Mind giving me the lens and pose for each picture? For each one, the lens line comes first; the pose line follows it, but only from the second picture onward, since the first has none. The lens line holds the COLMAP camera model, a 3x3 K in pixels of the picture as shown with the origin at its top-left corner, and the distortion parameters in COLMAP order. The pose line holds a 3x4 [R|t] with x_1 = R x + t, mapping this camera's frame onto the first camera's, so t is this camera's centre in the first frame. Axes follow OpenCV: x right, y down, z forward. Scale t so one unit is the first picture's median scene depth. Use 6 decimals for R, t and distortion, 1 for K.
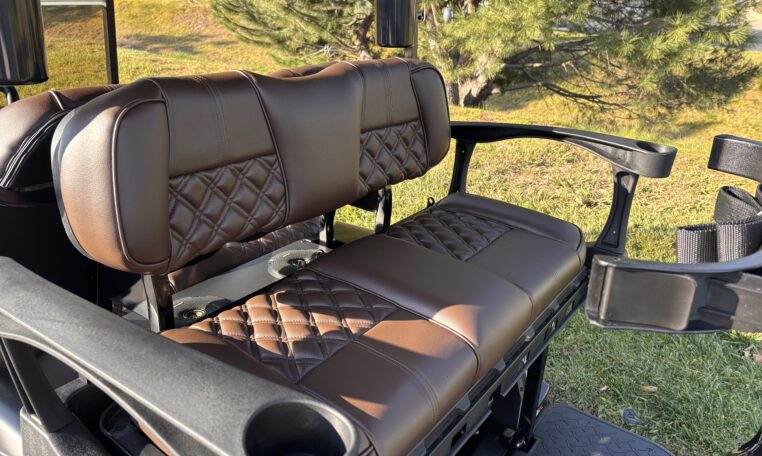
lens RADIAL K [[574.1, 0, 385.2], [0, 574.1, 231.1], [0, 0, 1]] dist [0.054427, -0.068991]
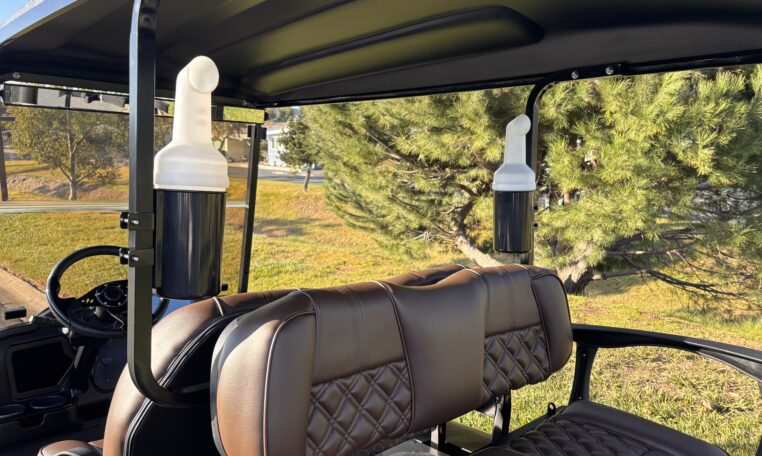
lens RADIAL K [[574.1, 0, 385.2], [0, 574.1, 231.1], [0, 0, 1]] dist [0.054427, -0.068991]
pose [[0.987071, 0.010635, -0.159933, -0.049093], [-0.058127, 0.953623, -0.295338, -0.036832], [0.149375, 0.300816, 0.941911, -0.031011]]
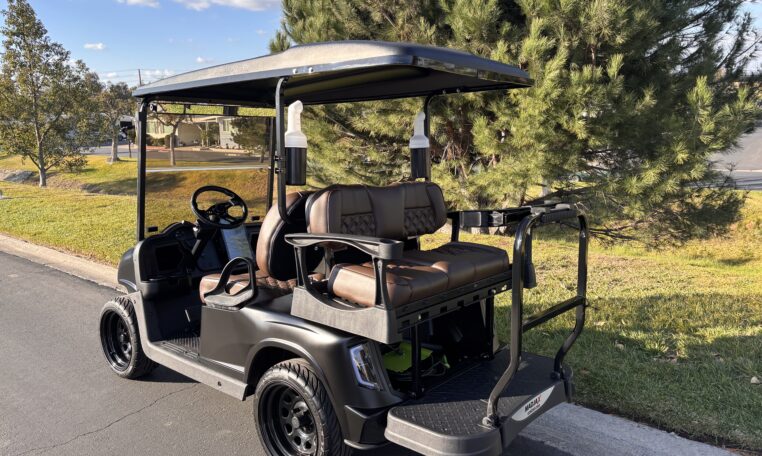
lens RADIAL K [[578.8, 0, 378.2], [0, 578.8, 232.3], [0, 0, 1]] dist [0.078671, -0.108882]
pose [[0.995120, -0.031664, -0.093451, 0.062965], [0.006269, 0.965487, -0.260376, 0.490798], [0.098470, 0.258520, 0.960974, -1.164378]]
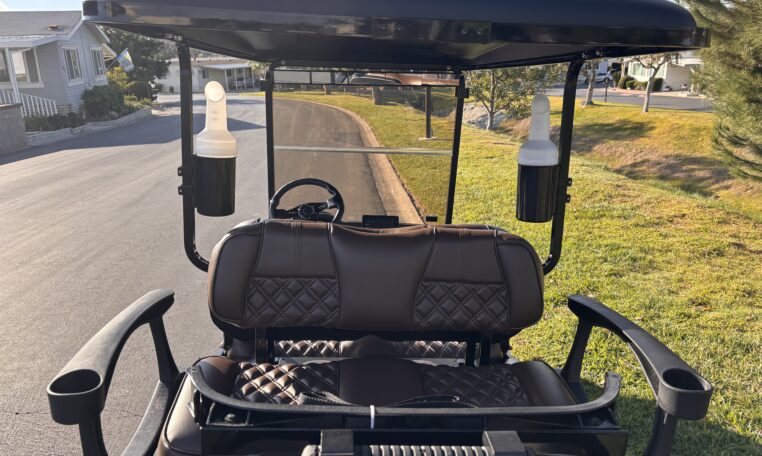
lens RADIAL K [[583.1, 0, 381.0], [0, 583.1, 228.0], [0, 0, 1]] dist [0.025013, -0.004330]
pose [[0.629828, 0.167414, -0.758478, 0.782096], [-0.310396, 0.949385, -0.048196, -0.170516], [0.712019, 0.265784, 0.649914, 0.039244]]
